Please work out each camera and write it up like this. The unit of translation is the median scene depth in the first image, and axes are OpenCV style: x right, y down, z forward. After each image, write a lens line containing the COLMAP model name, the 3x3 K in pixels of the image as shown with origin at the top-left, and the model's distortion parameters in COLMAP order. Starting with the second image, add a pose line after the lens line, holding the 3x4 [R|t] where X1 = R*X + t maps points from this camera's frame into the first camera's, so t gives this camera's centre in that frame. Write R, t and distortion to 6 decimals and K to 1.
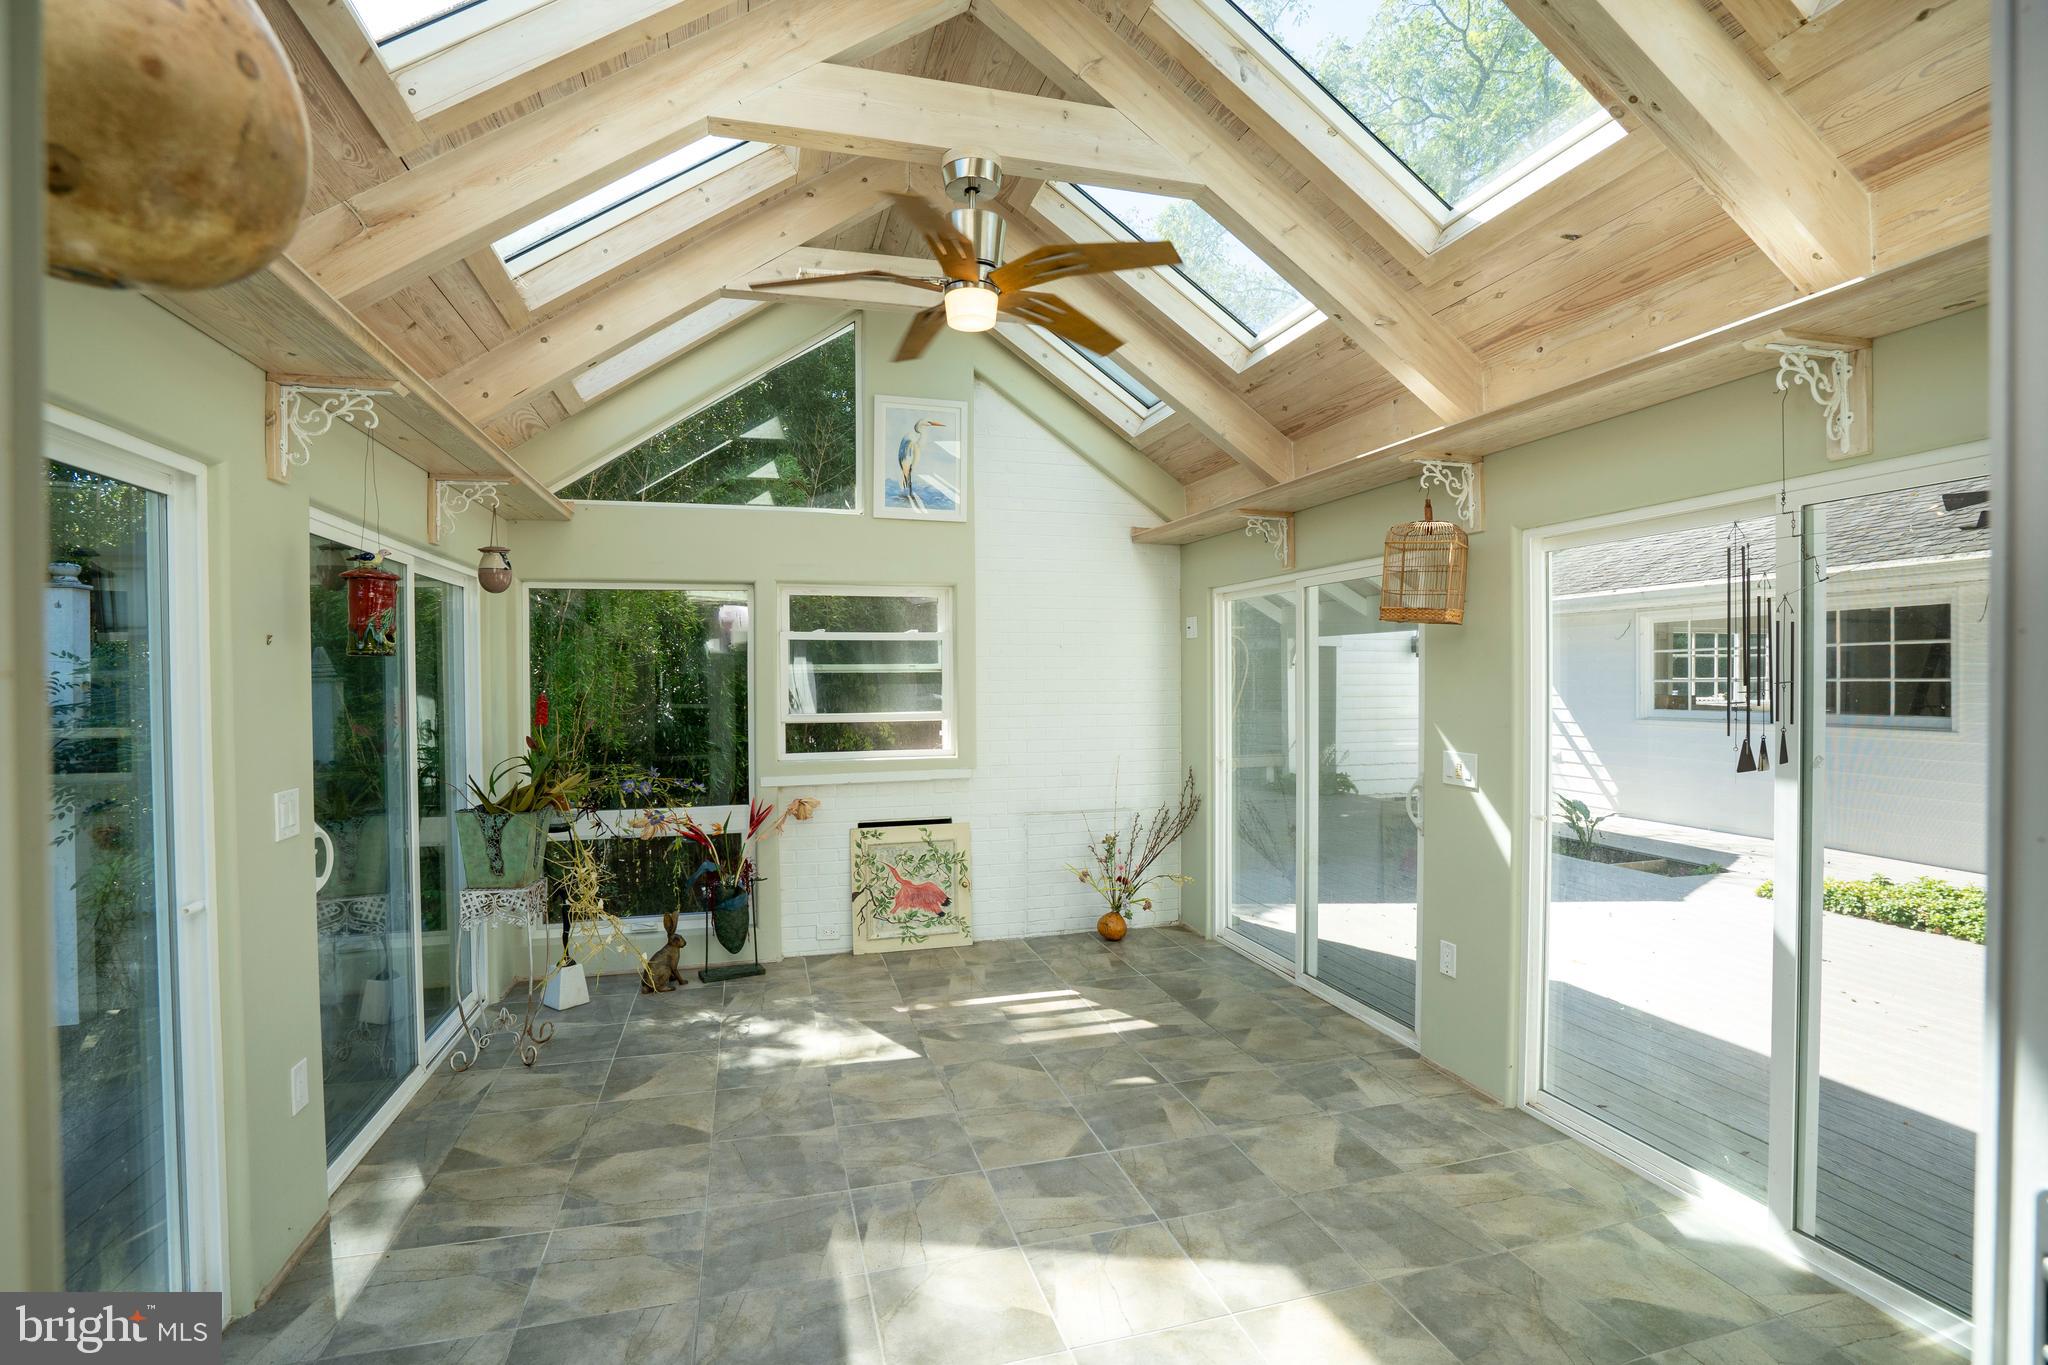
lens RADIAL K [[944.9, 0, 1022.4], [0, 944.9, 687.7], [0, 0, 1]] dist [-0.063704, 0.026020]
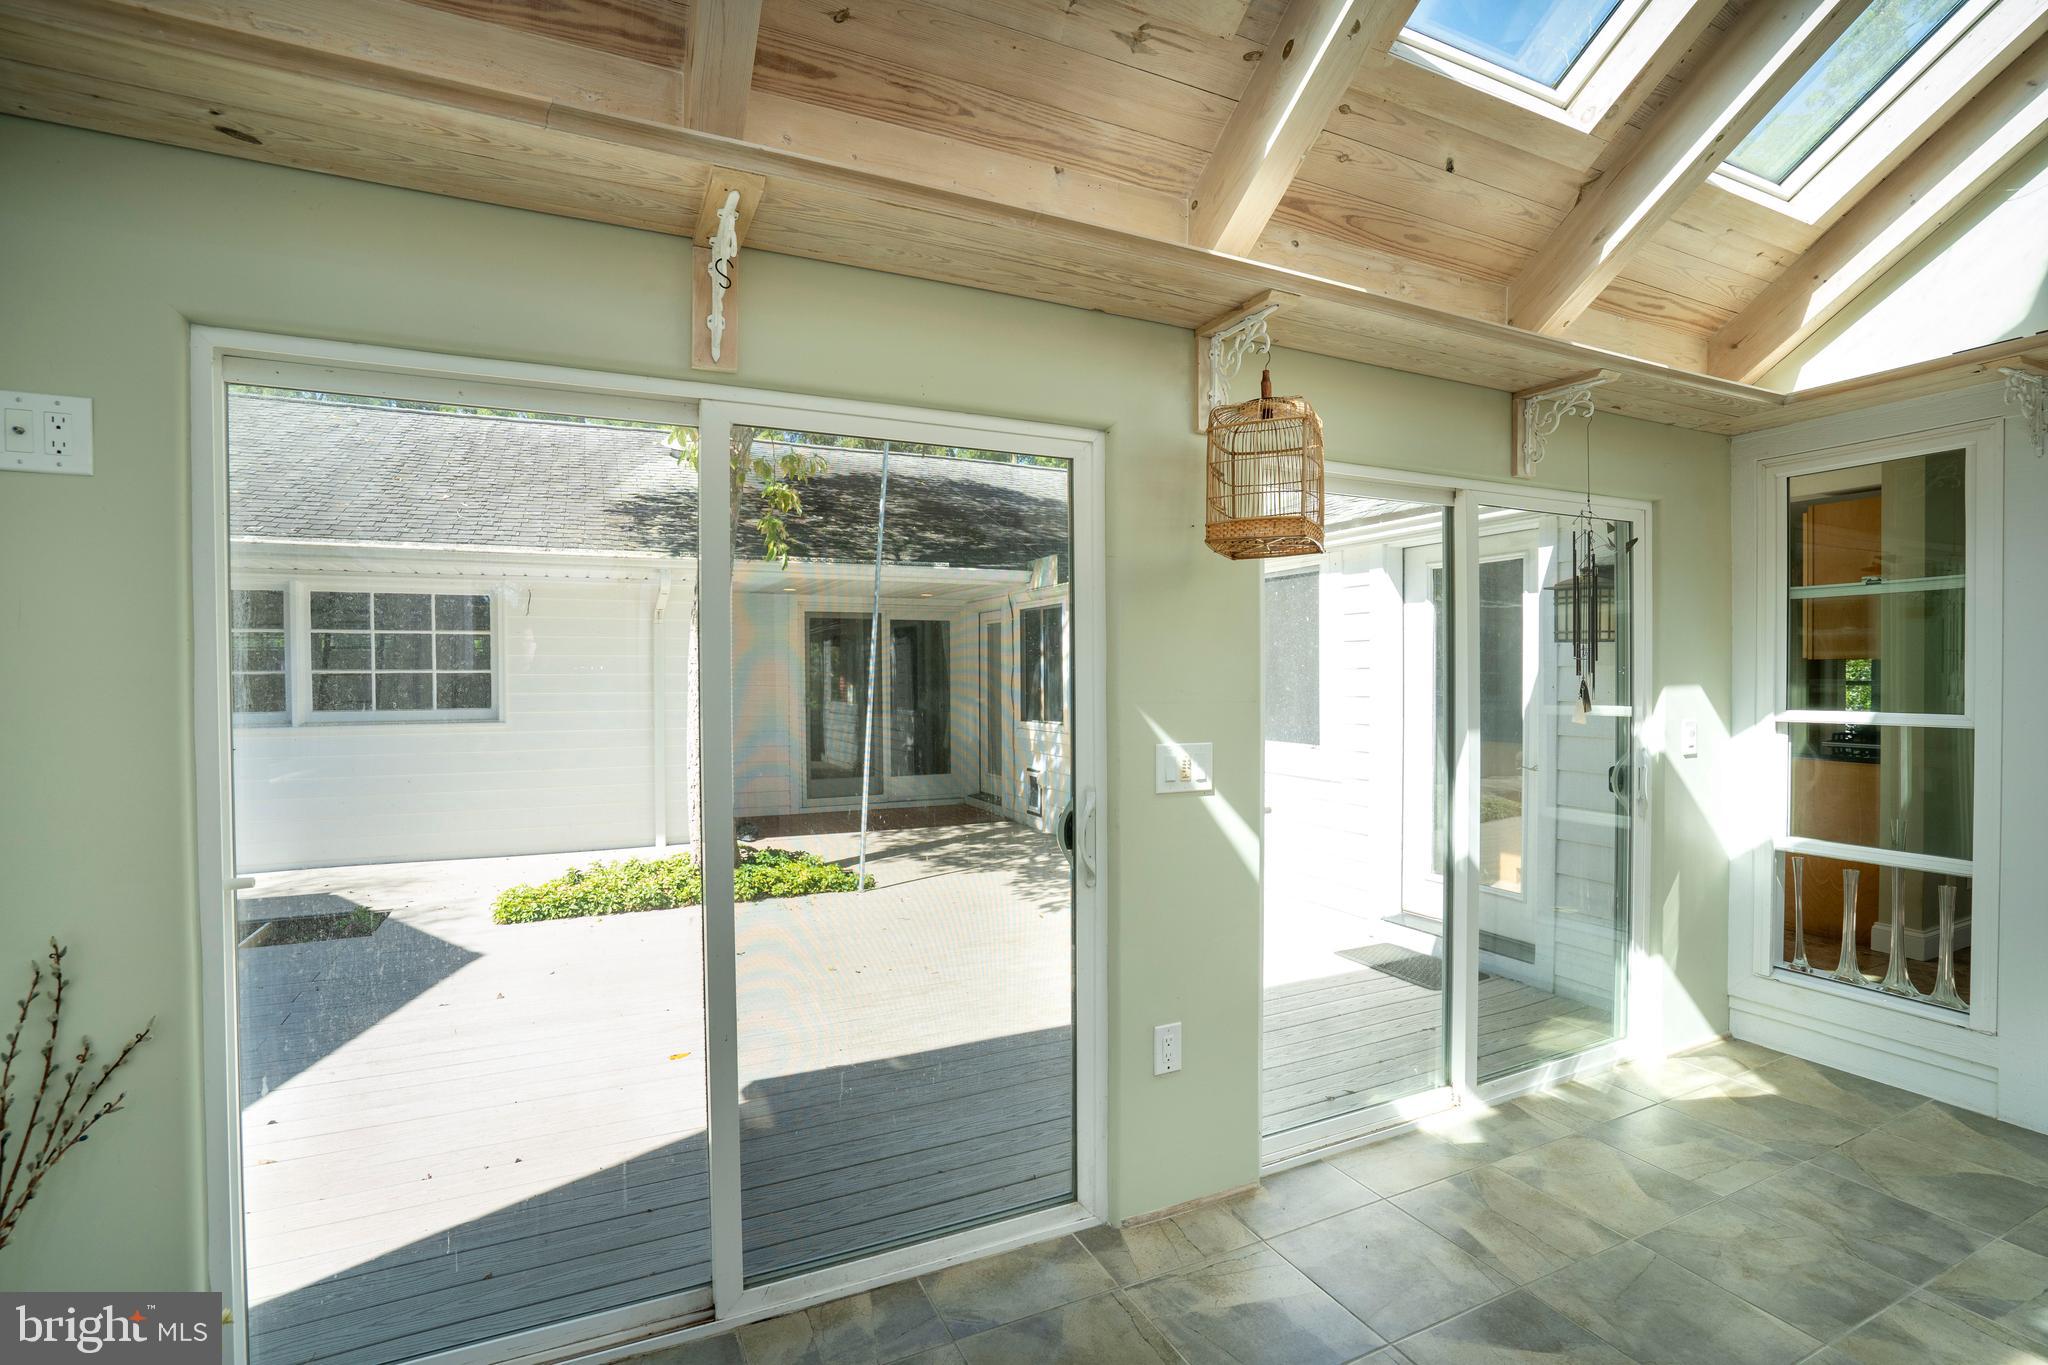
lens RADIAL K [[944.9, 0, 1022.4], [0, 944.9, 687.7], [0, 0, 1]] dist [-0.063704, 0.026020]
pose [[-0.165659, -0.006168, 0.986164, -0.180315], [0.013446, 0.999873, 0.008512, 0.017824], [-0.986091, 0.014670, -0.165555, 1.098373]]
